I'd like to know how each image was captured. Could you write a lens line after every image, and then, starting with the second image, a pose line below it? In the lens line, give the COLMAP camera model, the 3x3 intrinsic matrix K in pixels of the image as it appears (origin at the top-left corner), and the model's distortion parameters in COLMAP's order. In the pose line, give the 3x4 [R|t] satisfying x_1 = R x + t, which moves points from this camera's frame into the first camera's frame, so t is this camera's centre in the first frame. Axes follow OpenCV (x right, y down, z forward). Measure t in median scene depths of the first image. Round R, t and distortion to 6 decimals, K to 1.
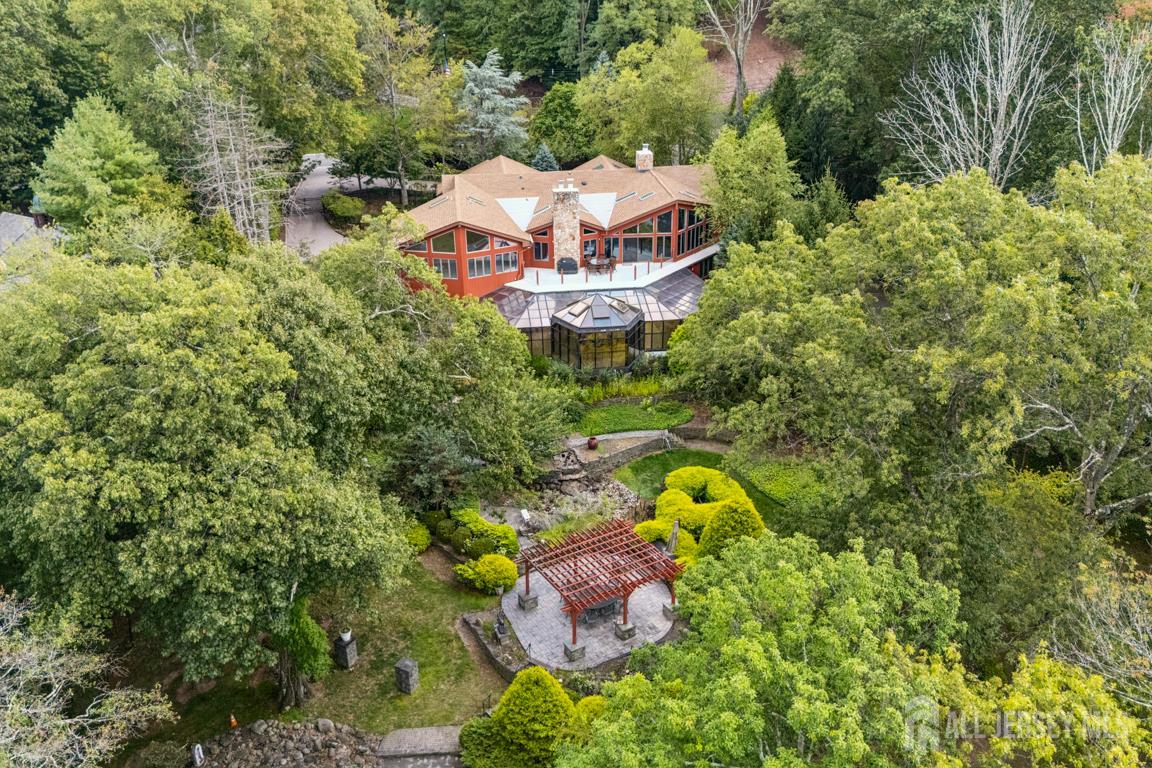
lens RADIAL K [[809.6, 0, 572.7], [0, 809.6, 387.8], [0, 0, 1]] dist [-0.002492, -0.002153]
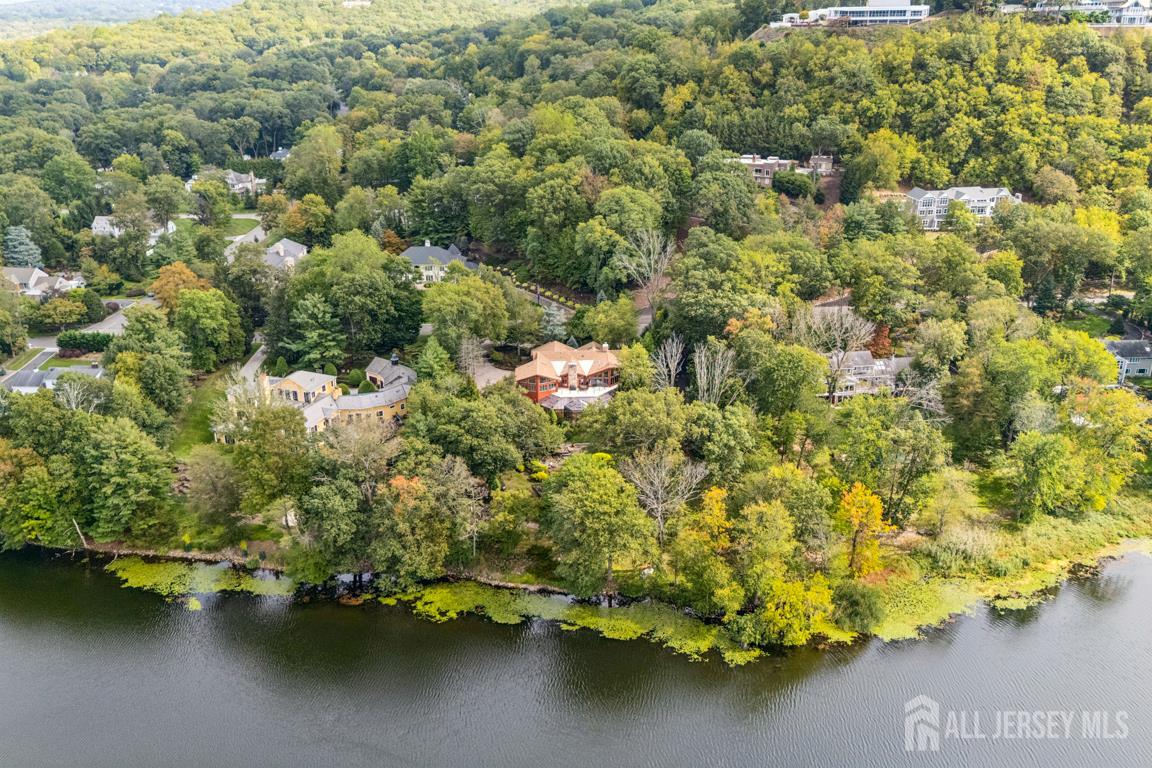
lens RADIAL K [[809.6, 0, 578.4], [0, 809.6, 384.0], [0, 0, 1]] dist [-0.002492, -0.002153]
pose [[0.994203, 0.037154, -0.100892, 0.320771], [-0.042138, 0.997971, -0.047726, -0.022292], [0.098915, 0.051701, 0.993752, -2.007039]]
